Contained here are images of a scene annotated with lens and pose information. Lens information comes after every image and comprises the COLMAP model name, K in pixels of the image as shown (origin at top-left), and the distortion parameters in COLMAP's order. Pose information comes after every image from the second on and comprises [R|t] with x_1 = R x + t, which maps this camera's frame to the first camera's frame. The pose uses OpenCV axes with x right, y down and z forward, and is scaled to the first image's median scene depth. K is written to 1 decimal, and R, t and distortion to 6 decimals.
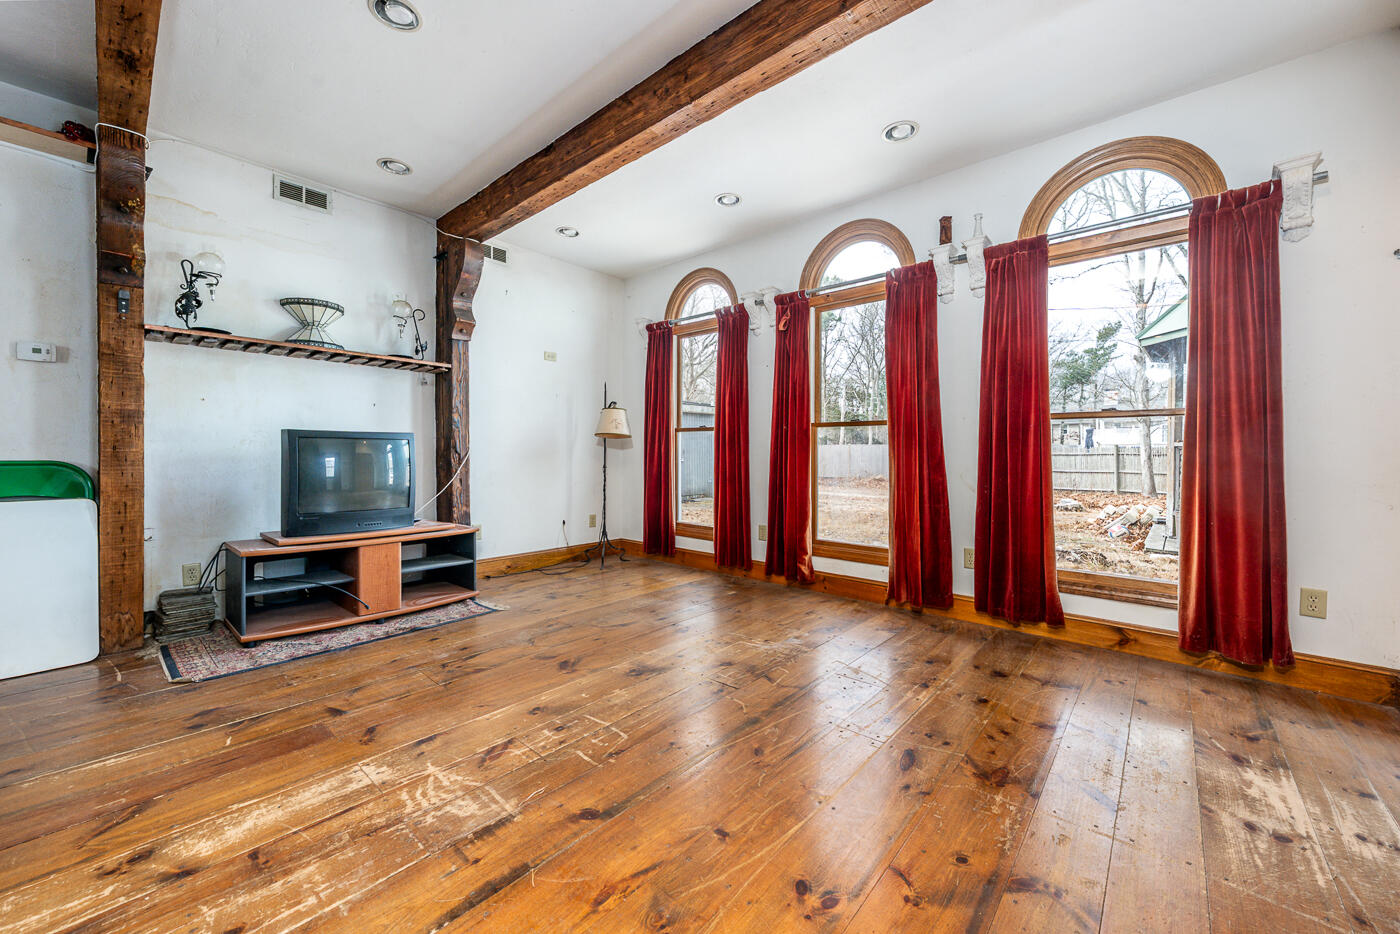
lens RADIAL K [[527.8, 0, 695.3], [0, 527.8, 451.4], [0, 0, 1]] dist [-0.000518, -0.000036]
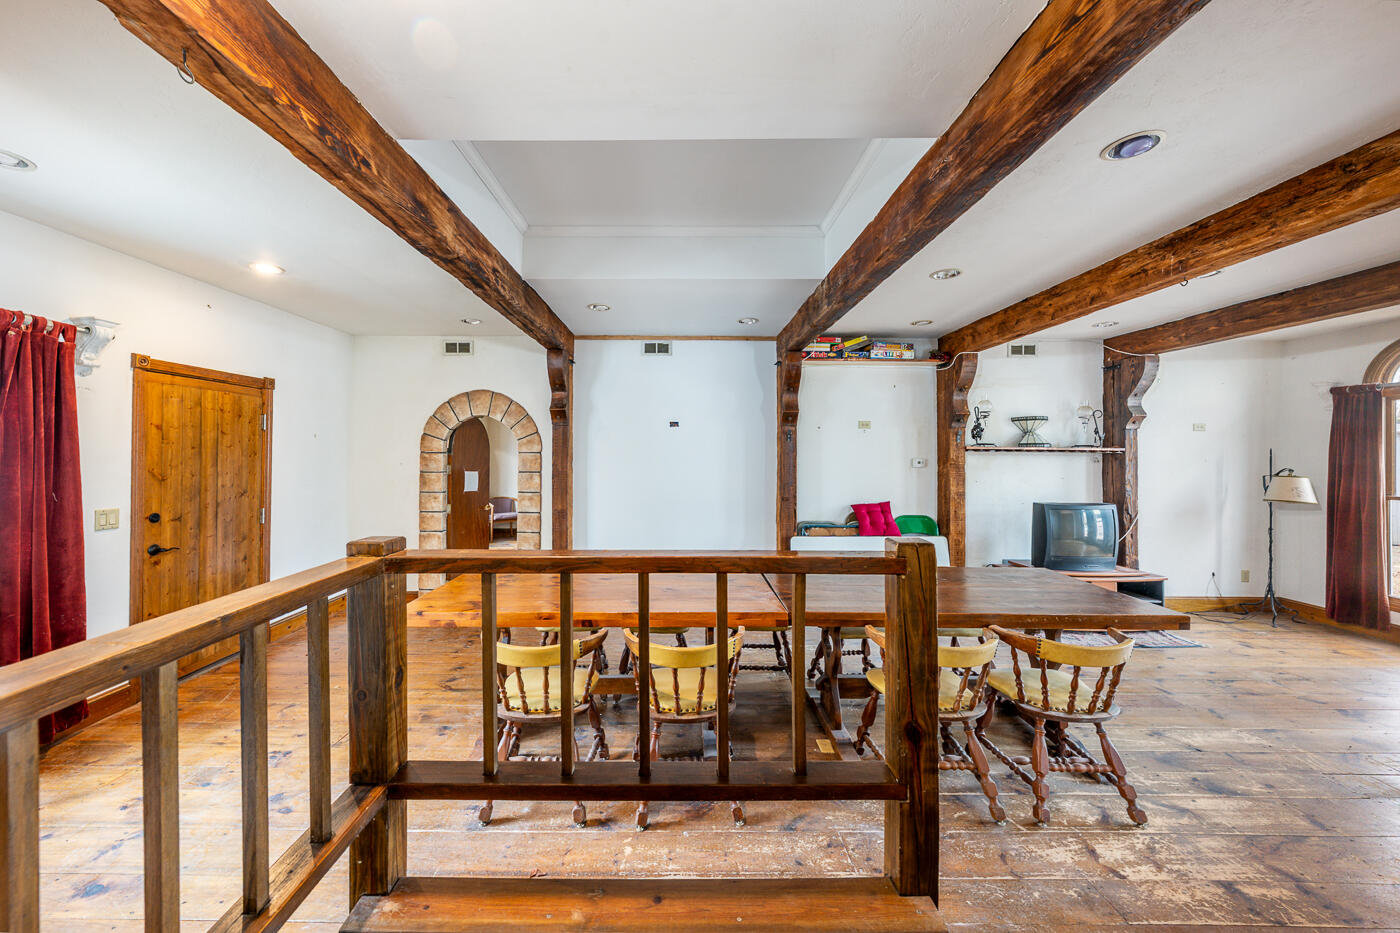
lens RADIAL K [[488.2, 0, 693.0], [0, 488.2, 457.6], [0, 0, 1]] dist [-0.001345, -0.000038]
pose [[0.668493, 0.006784, -0.743688, -0.362030], [-0.001198, 0.999967, 0.008045, -0.198394], [0.743718, -0.004487, 0.668479, -0.845490]]
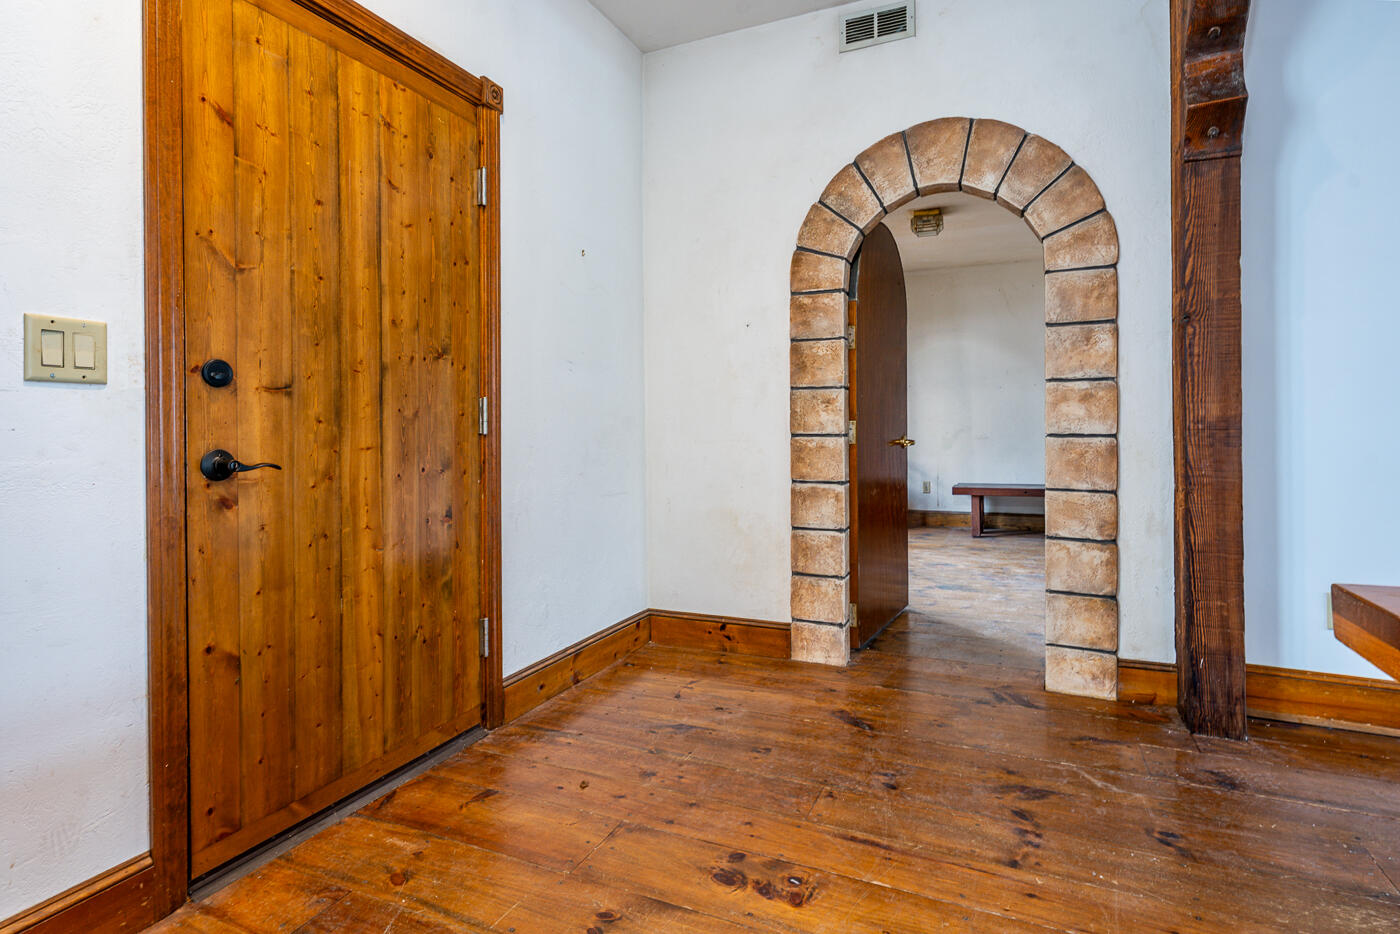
lens RADIAL K [[678.9, 0, 772.1], [0, 678.9, 462.1], [0, 0, 1]] dist [0.000949, -0.000206]
pose [[0.361527, 0.043269, -0.931357, -1.291734], [0.005586, 0.998804, 0.048570, -0.015223], [0.932345, -0.022762, 0.360853, -0.805594]]
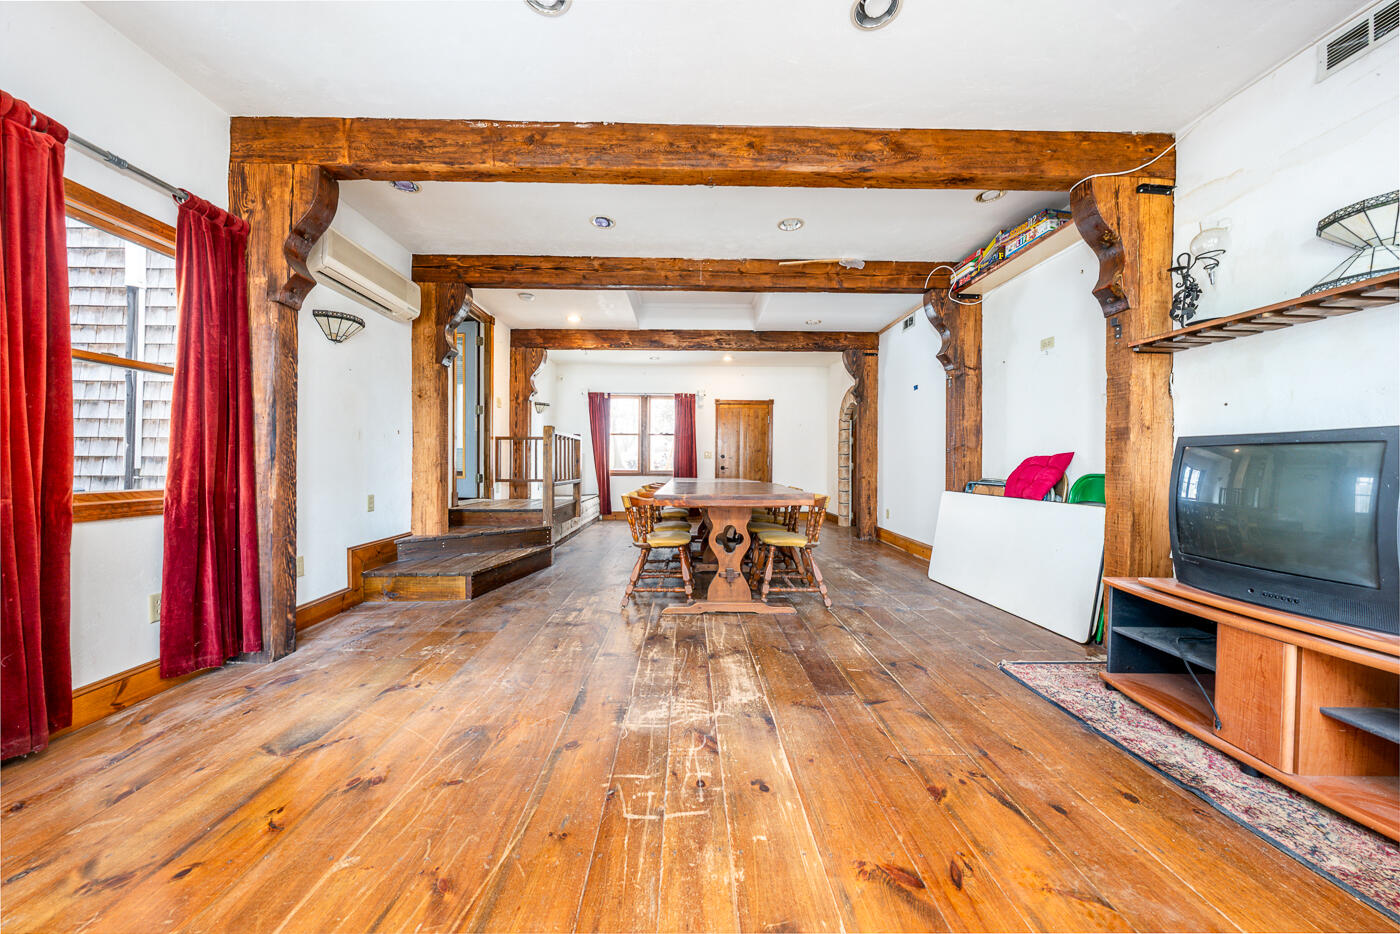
lens RADIAL K [[481.3, 0, 700.0], [0, 481.3, 467.0], [0, 0, 1]] dist [-0.000078, 0.000040]
pose [[-0.726486, -0.003280, -0.687174, 0.183236], [-0.005067, 0.999987, 0.000584, 0.005051], [0.687163, 0.003906, -0.726493, 1.004605]]
